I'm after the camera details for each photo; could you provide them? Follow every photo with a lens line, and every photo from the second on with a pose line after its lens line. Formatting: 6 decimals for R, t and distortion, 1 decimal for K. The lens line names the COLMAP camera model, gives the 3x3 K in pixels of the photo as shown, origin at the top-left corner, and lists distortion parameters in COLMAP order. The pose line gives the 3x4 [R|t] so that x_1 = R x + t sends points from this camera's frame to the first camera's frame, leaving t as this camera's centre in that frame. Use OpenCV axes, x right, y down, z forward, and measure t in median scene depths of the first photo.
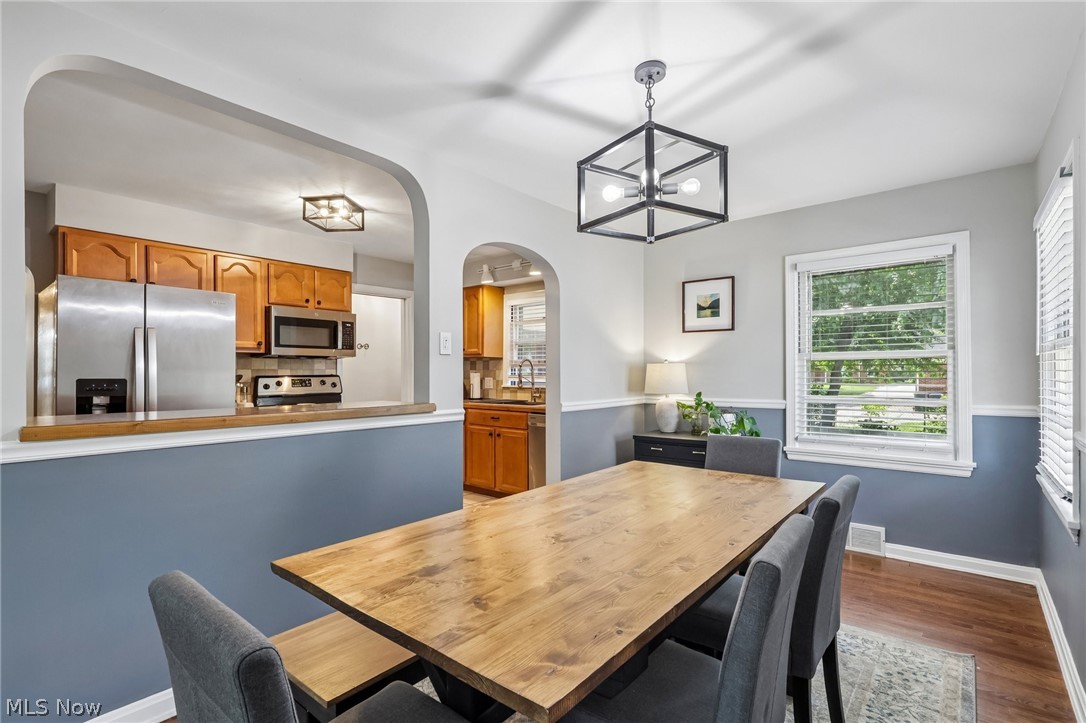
lens RADIAL K [[510.5, 0, 547.4], [0, 510.5, 370.2], [0, 0, 1]] dist [-0.001511, 0.000079]
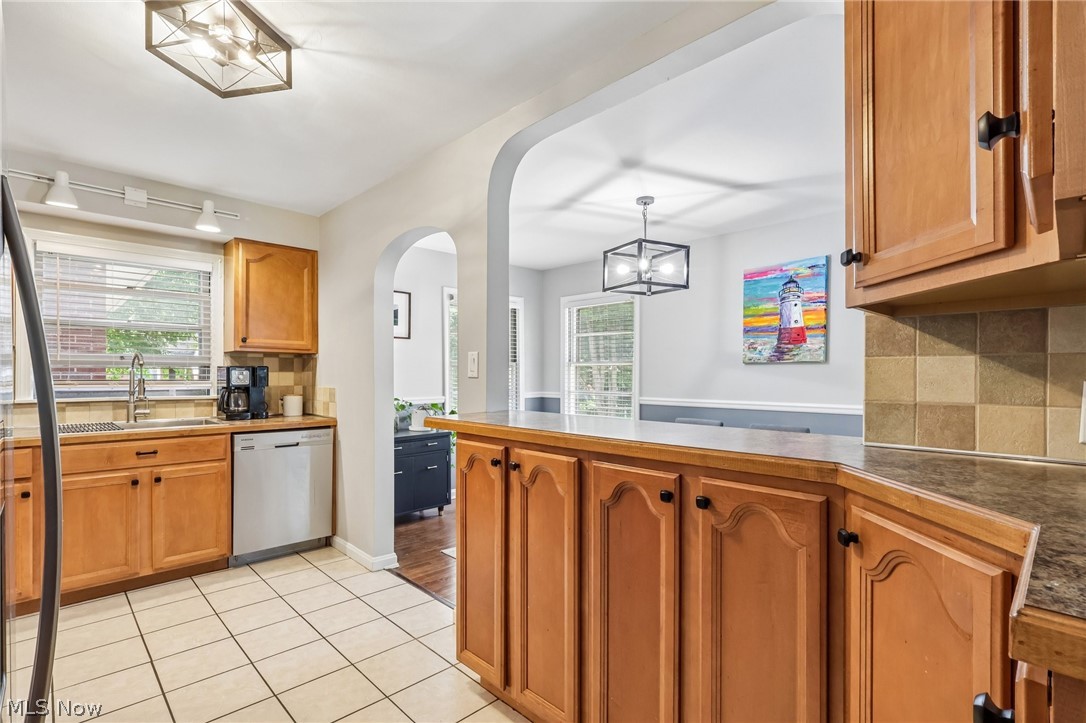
lens RADIAL K [[510.5, 0, 538.0], [0, 510.5, 372.1], [0, 0, 1]] dist [-0.001511, 0.000079]
pose [[0.105148, 0.004313, 0.994447, -0.657882], [-0.005477, 0.999978, -0.003758, 0.000224], [-0.994441, -0.005051, 0.105170, 0.501525]]
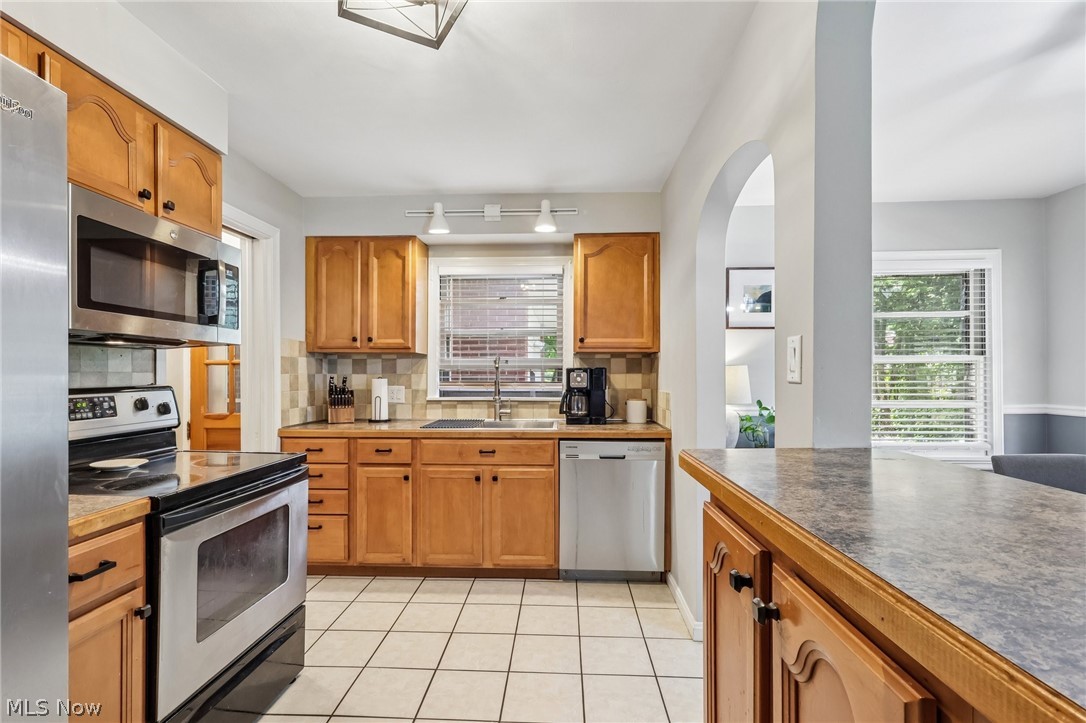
lens RADIAL K [[510.5, 0, 541.1], [0, 510.5, 374.6], [0, 0, 1]] dist [-0.001511, 0.000079]
pose [[0.794717, -0.001074, 0.606979, -0.436638], [0.000120, 0.999999, 0.001613, -0.000751], [-0.606980, -0.001209, 0.794716, 0.480497]]
